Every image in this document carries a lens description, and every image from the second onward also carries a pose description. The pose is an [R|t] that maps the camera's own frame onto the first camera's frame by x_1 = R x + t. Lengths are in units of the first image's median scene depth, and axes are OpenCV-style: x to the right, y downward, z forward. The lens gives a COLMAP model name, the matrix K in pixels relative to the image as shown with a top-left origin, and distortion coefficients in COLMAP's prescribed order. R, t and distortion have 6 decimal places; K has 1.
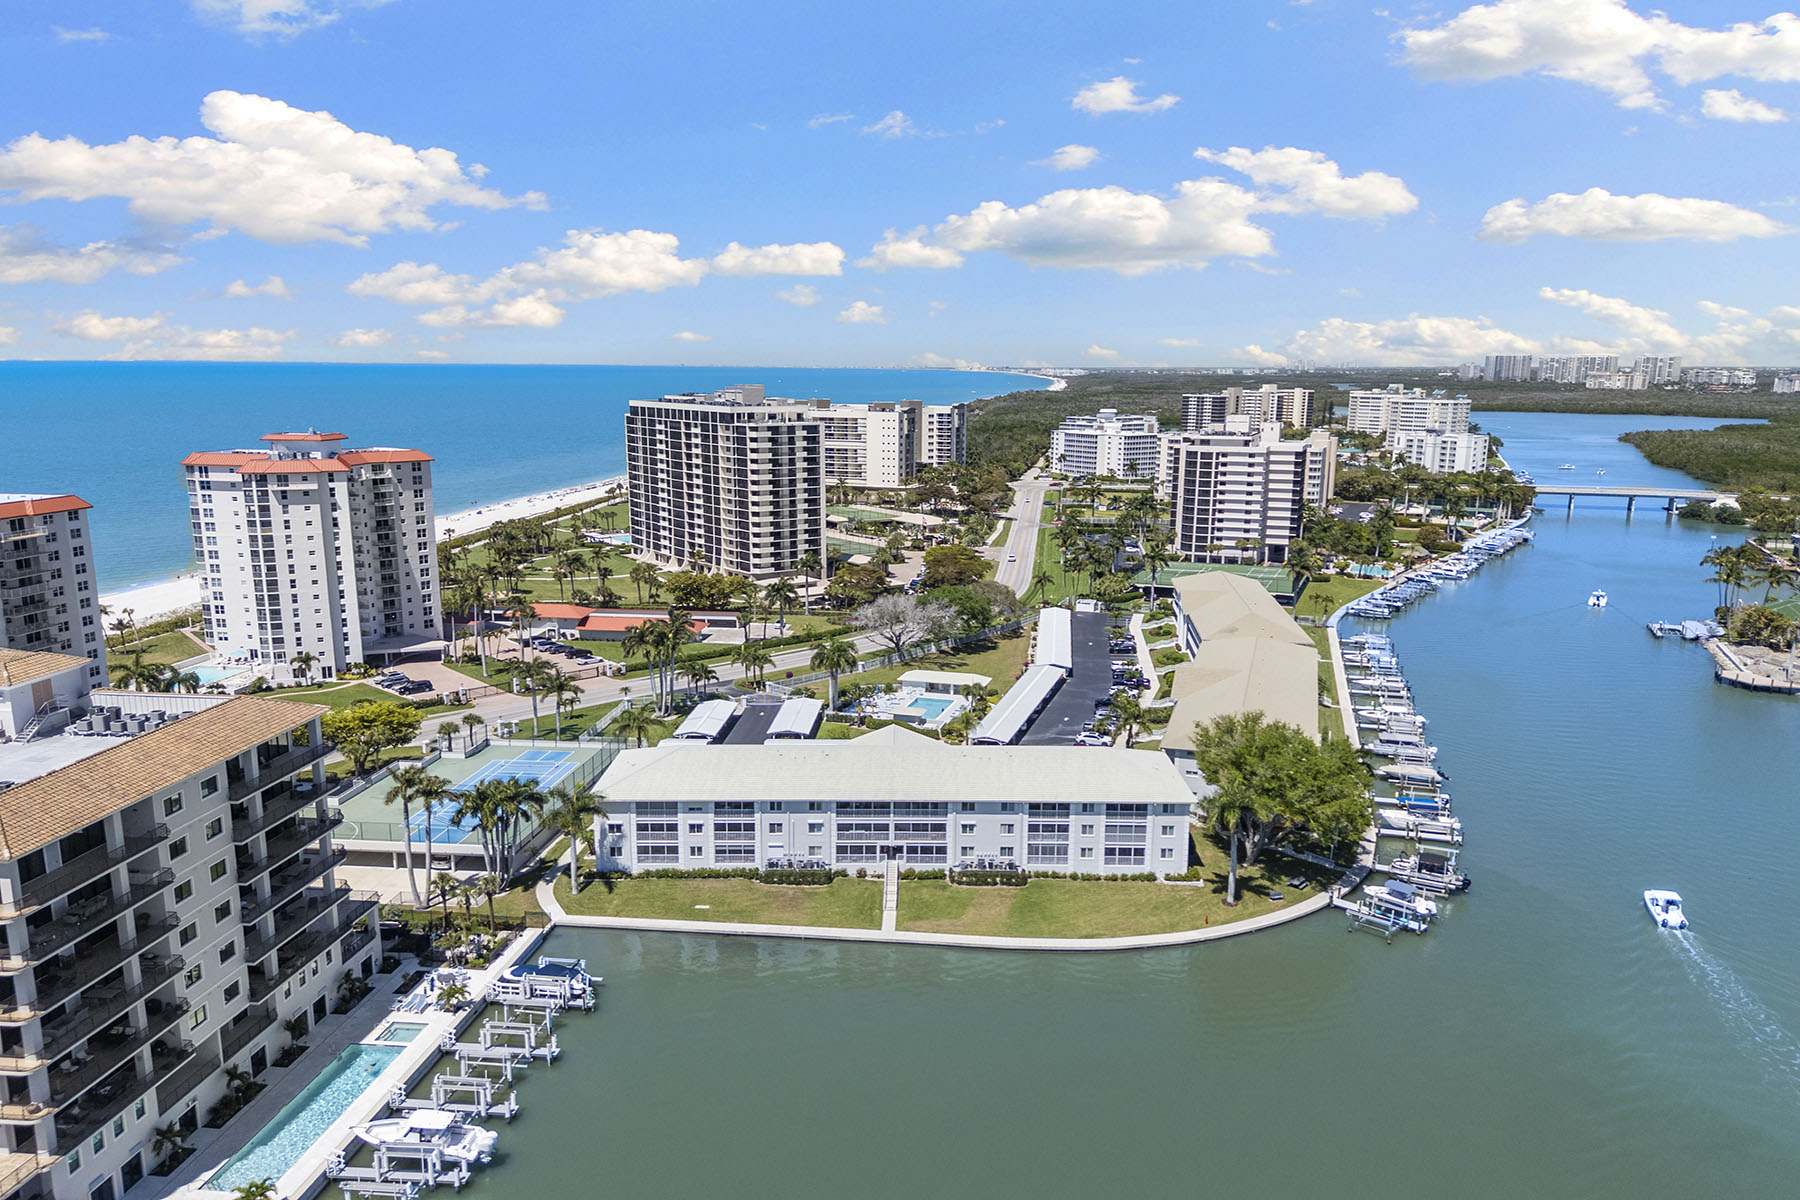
lens RADIAL K [[1335.6, 0, 900.0], [0, 1335.6, 600.0], [0, 0, 1]] dist [0.110566, -0.138598]
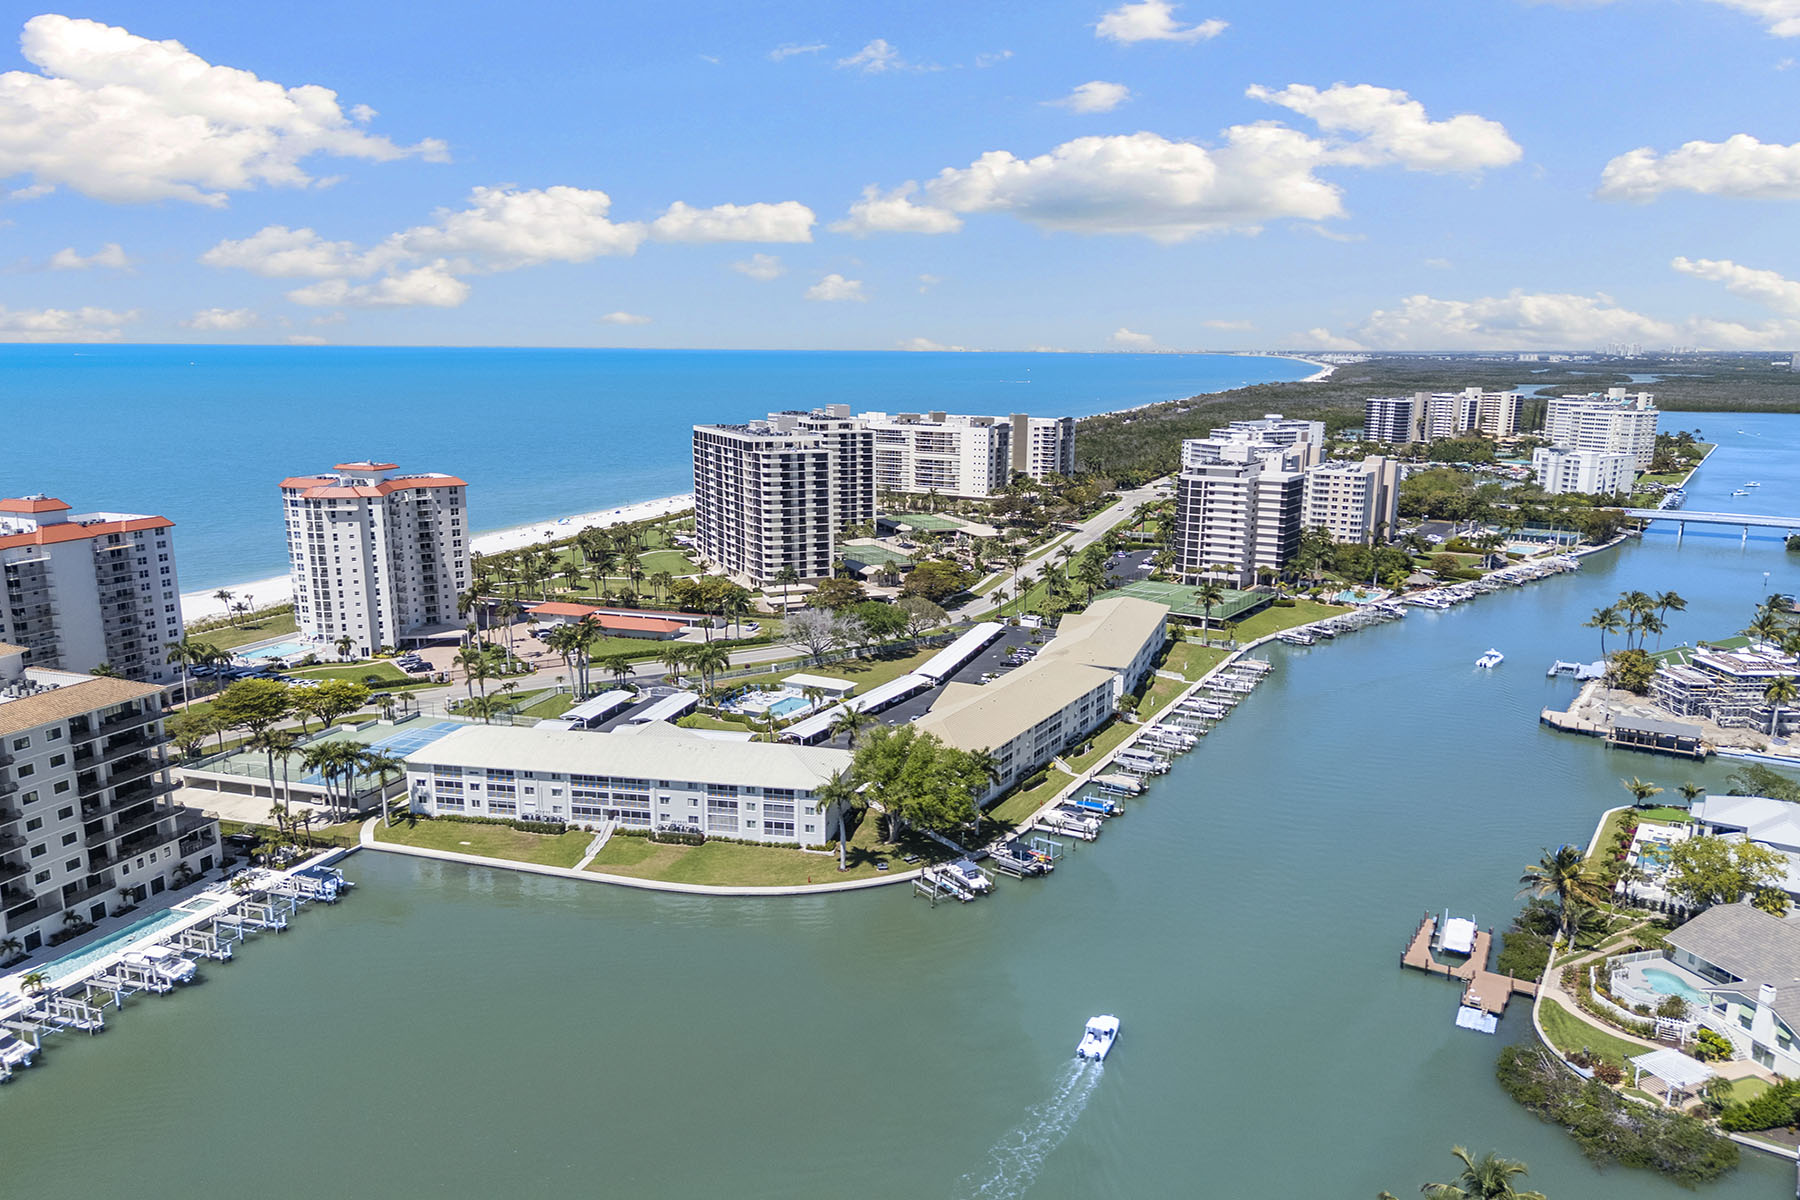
lens RADIAL K [[1335.6, 0, 900.0], [0, 1335.6, 600.0], [0, 0, 1]] dist [0.110566, -0.138598]
pose [[0.978429, 0.039872, -0.202697, 0.344121], [-0.037395, 0.999172, 0.016034, -0.036748], [0.203169, -0.008108, 0.979110, -0.161386]]
